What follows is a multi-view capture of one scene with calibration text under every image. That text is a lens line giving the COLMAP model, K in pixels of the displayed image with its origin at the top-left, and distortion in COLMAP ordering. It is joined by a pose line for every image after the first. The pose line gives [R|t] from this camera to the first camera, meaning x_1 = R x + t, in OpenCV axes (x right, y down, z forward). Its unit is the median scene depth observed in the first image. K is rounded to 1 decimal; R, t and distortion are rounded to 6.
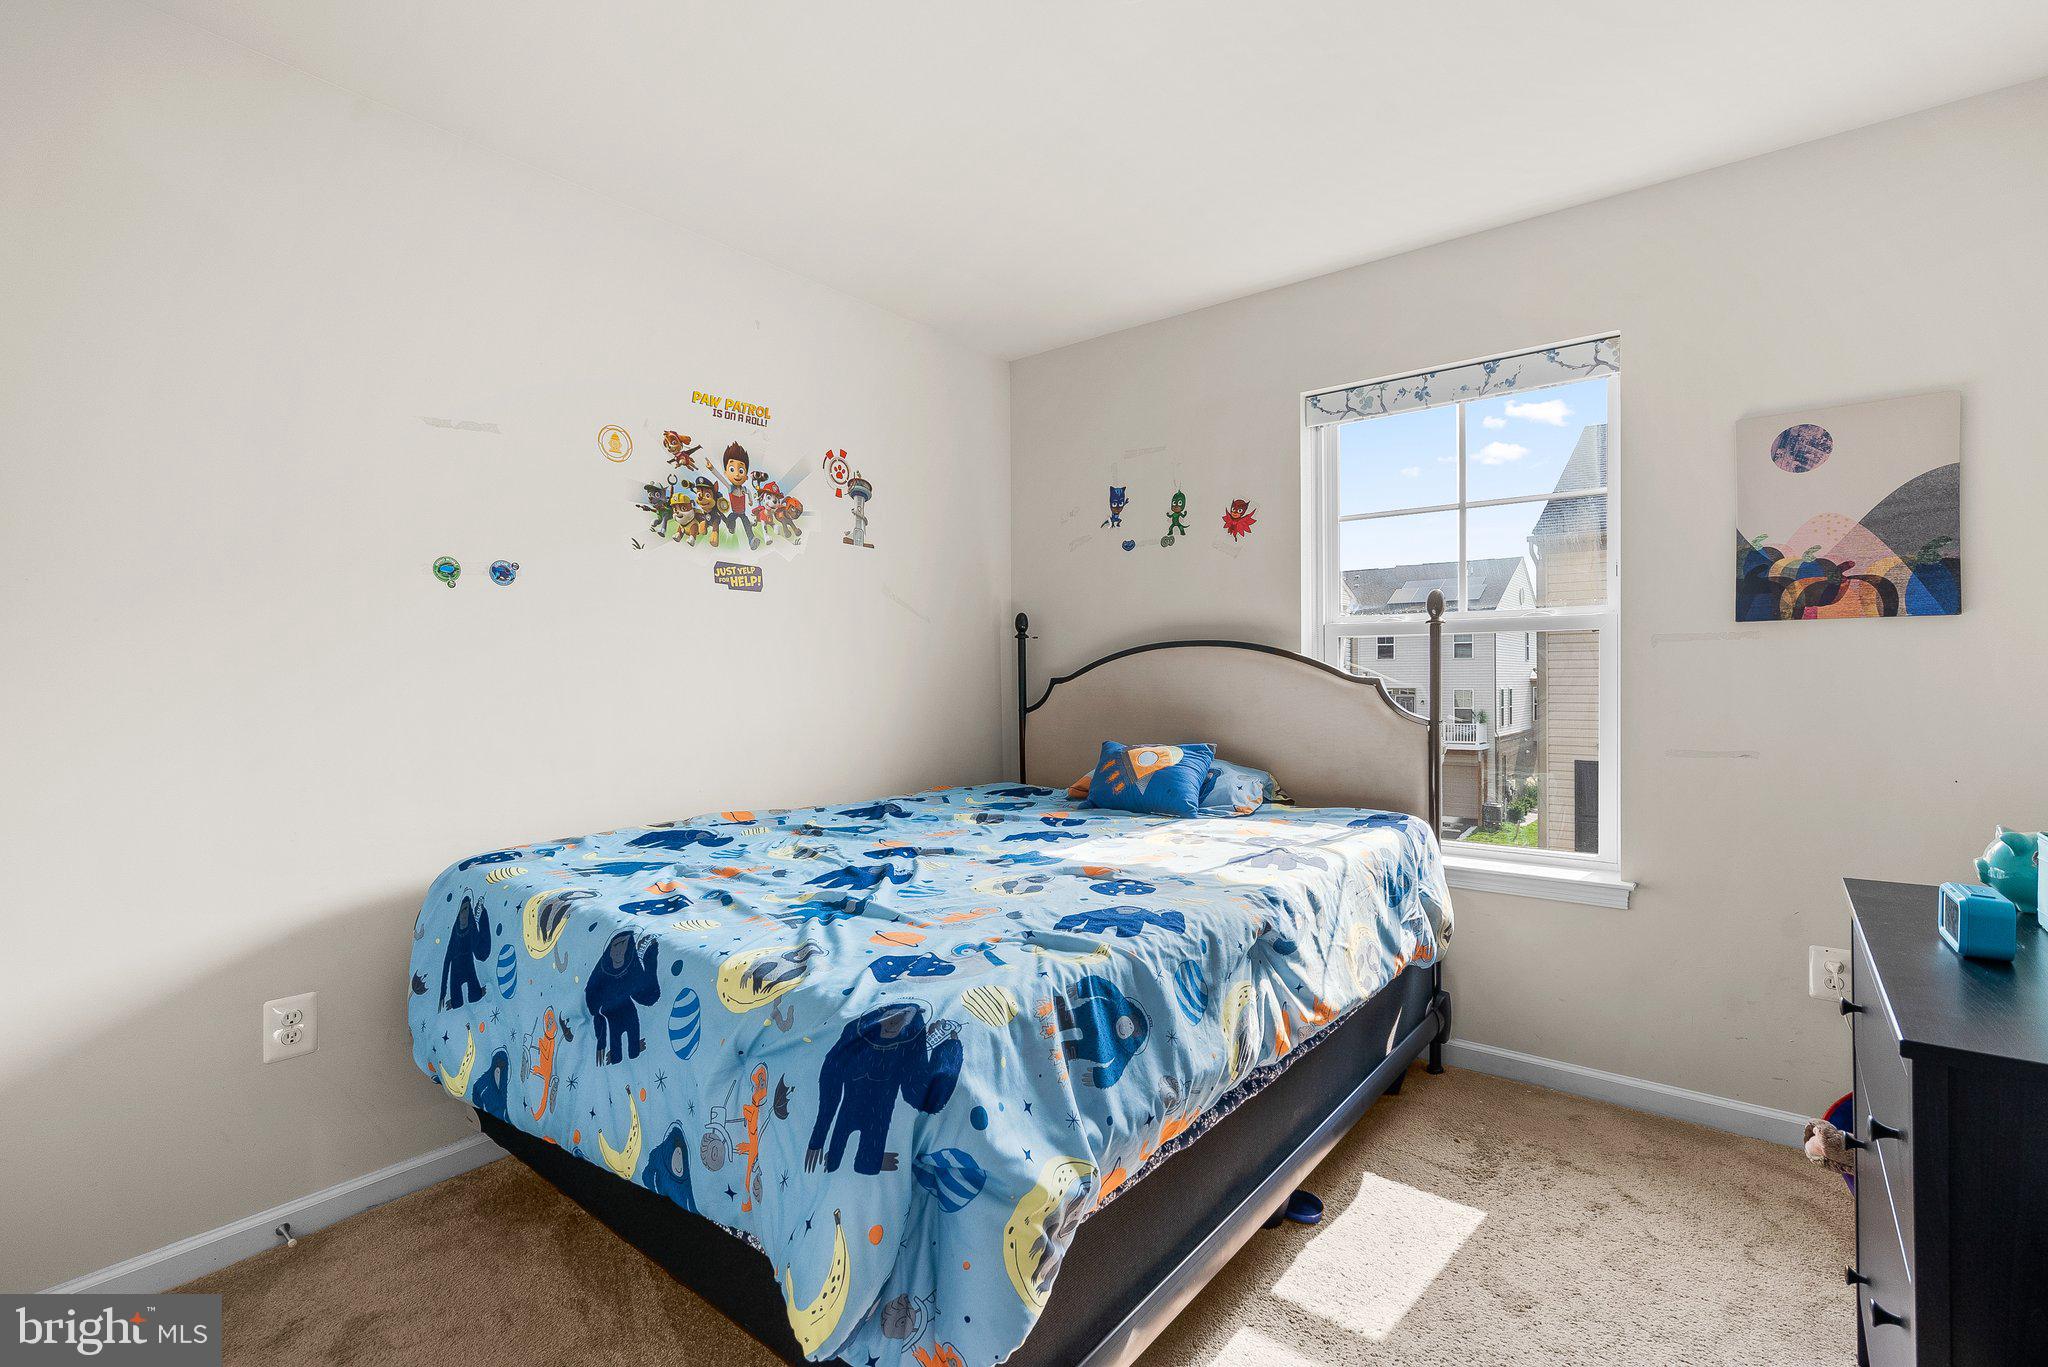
lens RADIAL K [[938.2, 0, 1021.0], [0, 938.2, 682.3], [0, 0, 1]] dist [-0.007759, 0.003316]
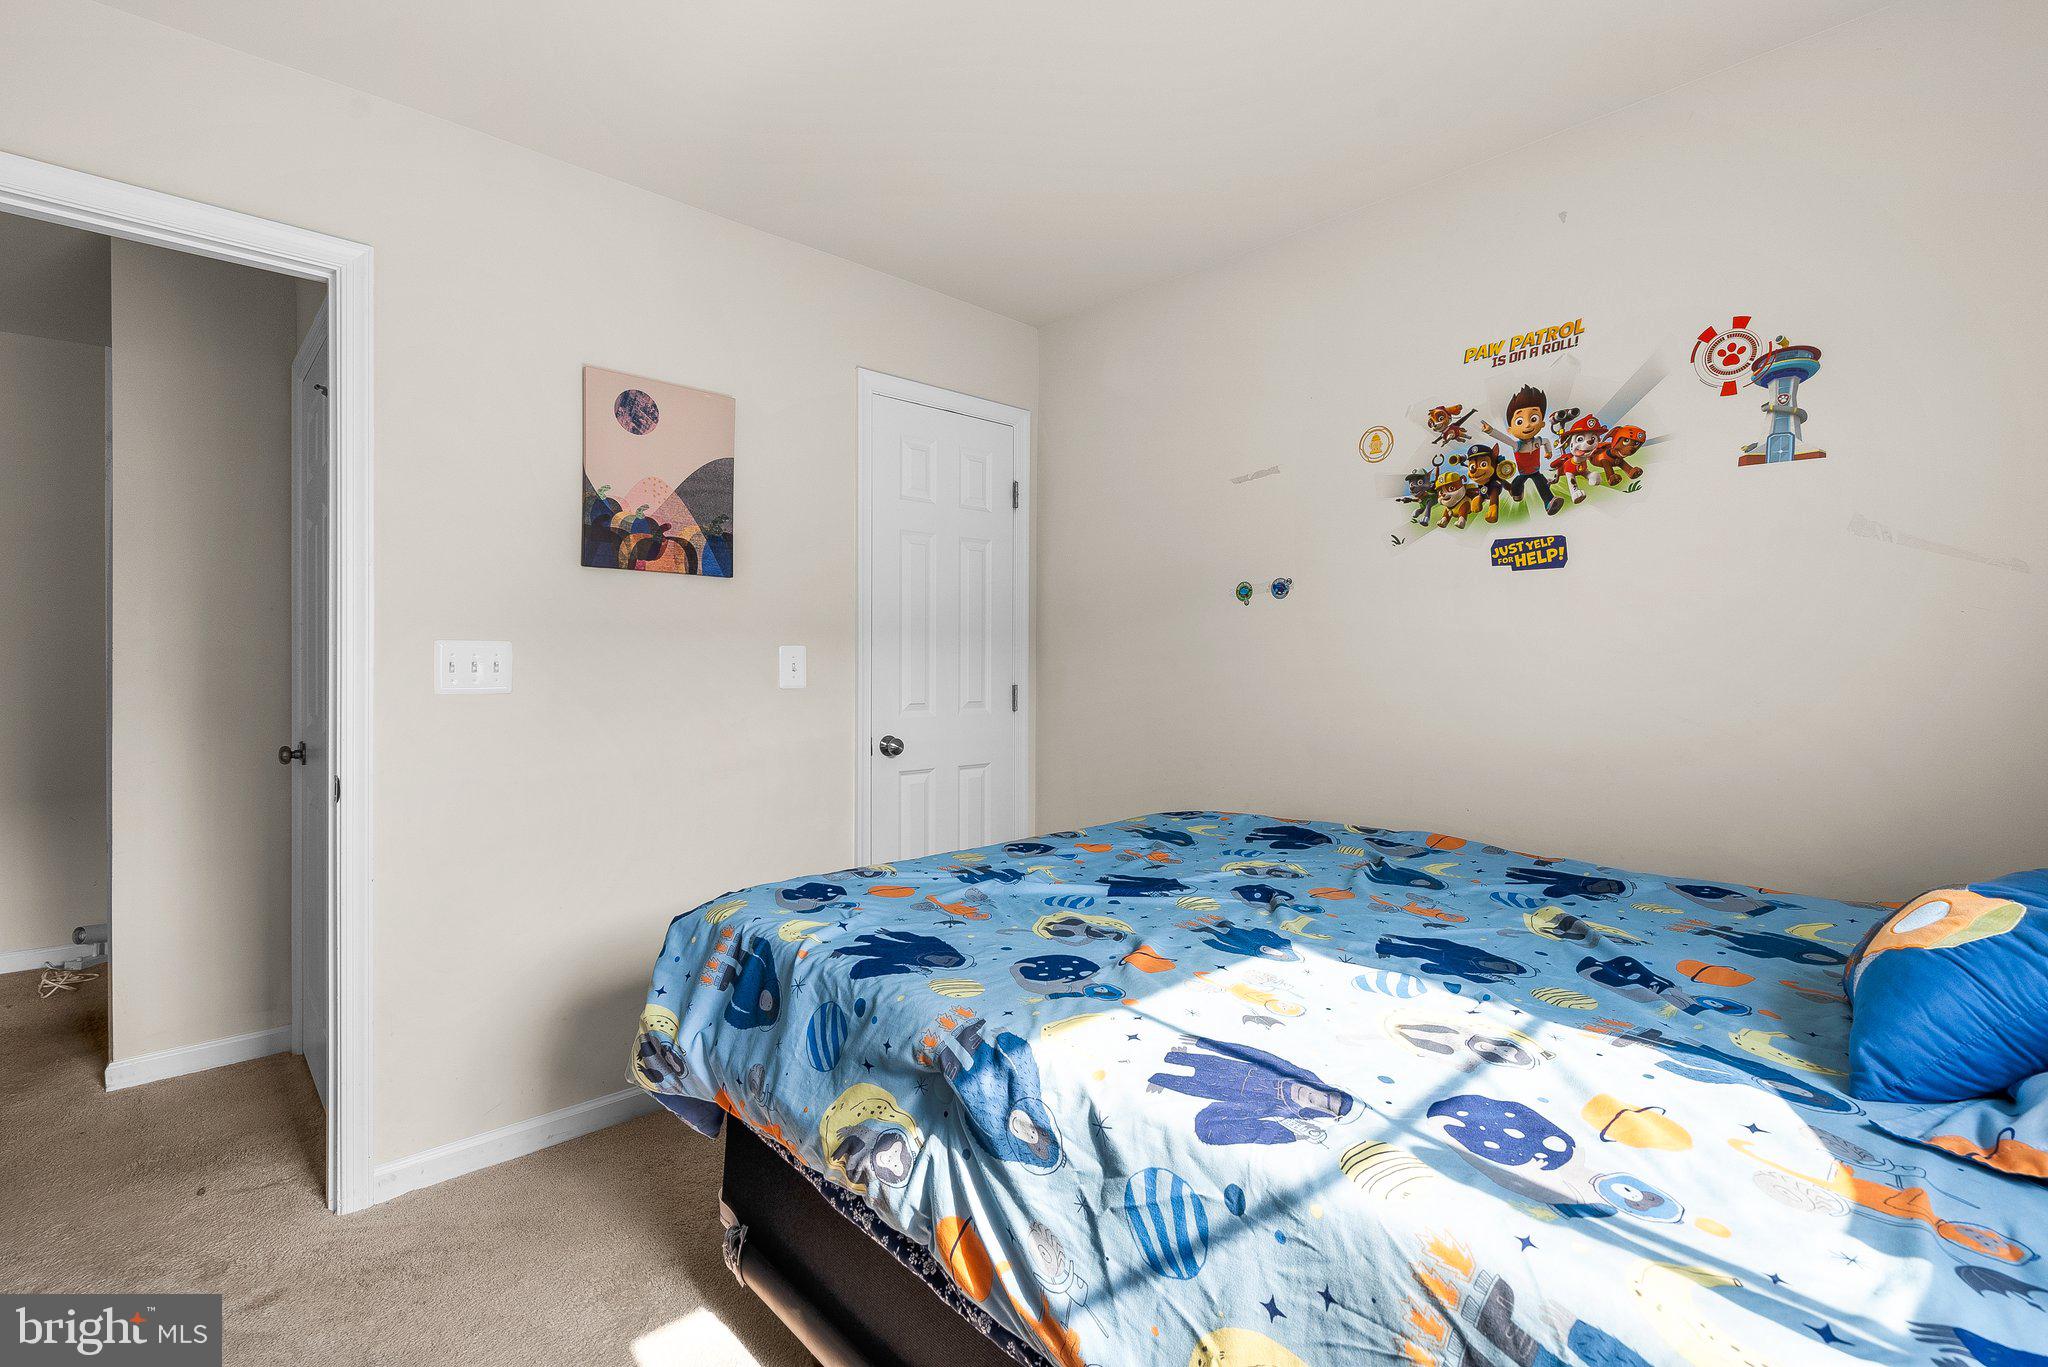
lens RADIAL K [[938.2, 0, 1021.9], [0, 938.2, 669.3], [0, 0, 1]] dist [-0.007759, 0.003316]
pose [[-0.155825, 0.010248, -0.987732, 0.566102], [-0.005085, 0.999925, 0.011176, -0.020933], [0.987772, 0.006764, -0.155761, 0.714467]]
